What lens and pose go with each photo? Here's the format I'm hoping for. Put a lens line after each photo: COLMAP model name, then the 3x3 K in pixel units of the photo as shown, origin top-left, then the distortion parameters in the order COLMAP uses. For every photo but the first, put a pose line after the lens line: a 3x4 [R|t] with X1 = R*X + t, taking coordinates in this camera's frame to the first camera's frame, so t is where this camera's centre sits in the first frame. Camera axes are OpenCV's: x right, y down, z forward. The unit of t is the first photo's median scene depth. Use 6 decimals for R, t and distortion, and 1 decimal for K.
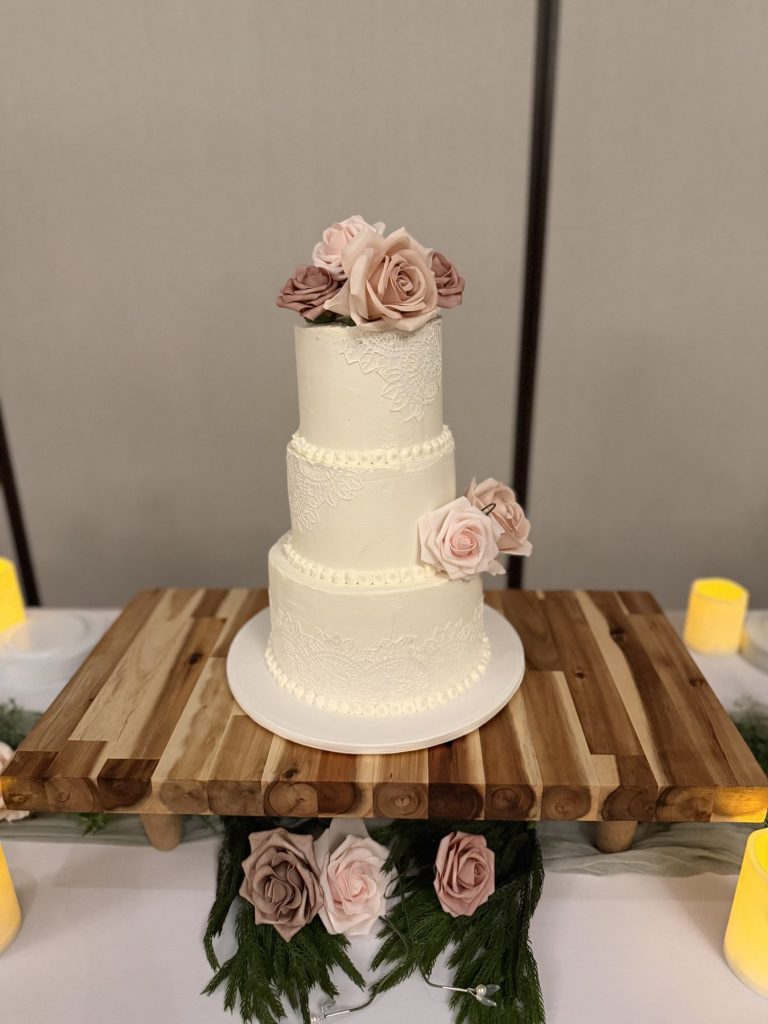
lens RADIAL K [[739.0, 0, 384.5], [0, 739.0, 508.5], [0, 0, 1]] dist [-0.048348, -0.010582]
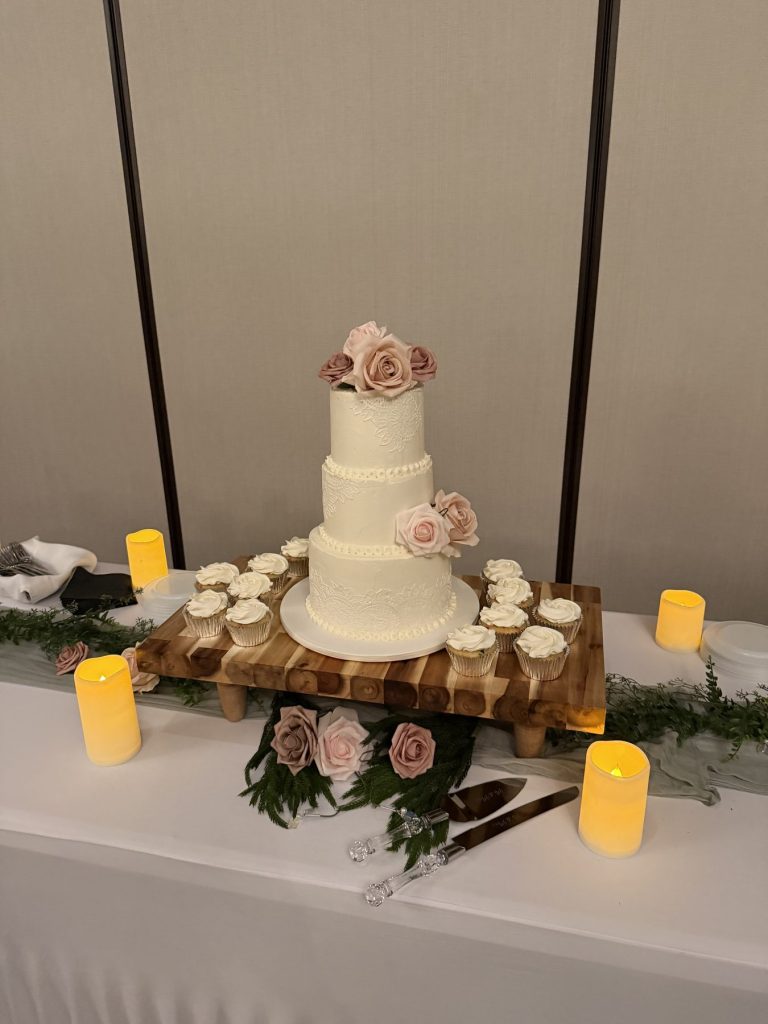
lens RADIAL K [[739.0, 0, 385.8], [0, 739.0, 514.1], [0, 0, 1]] dist [-0.048348, -0.010582]
pose [[0.977628, 0.071494, -0.197817, 0.337179], [-0.076469, 0.996916, -0.017618, 0.042970], [0.195947, 0.032351, 0.980081, -0.547419]]
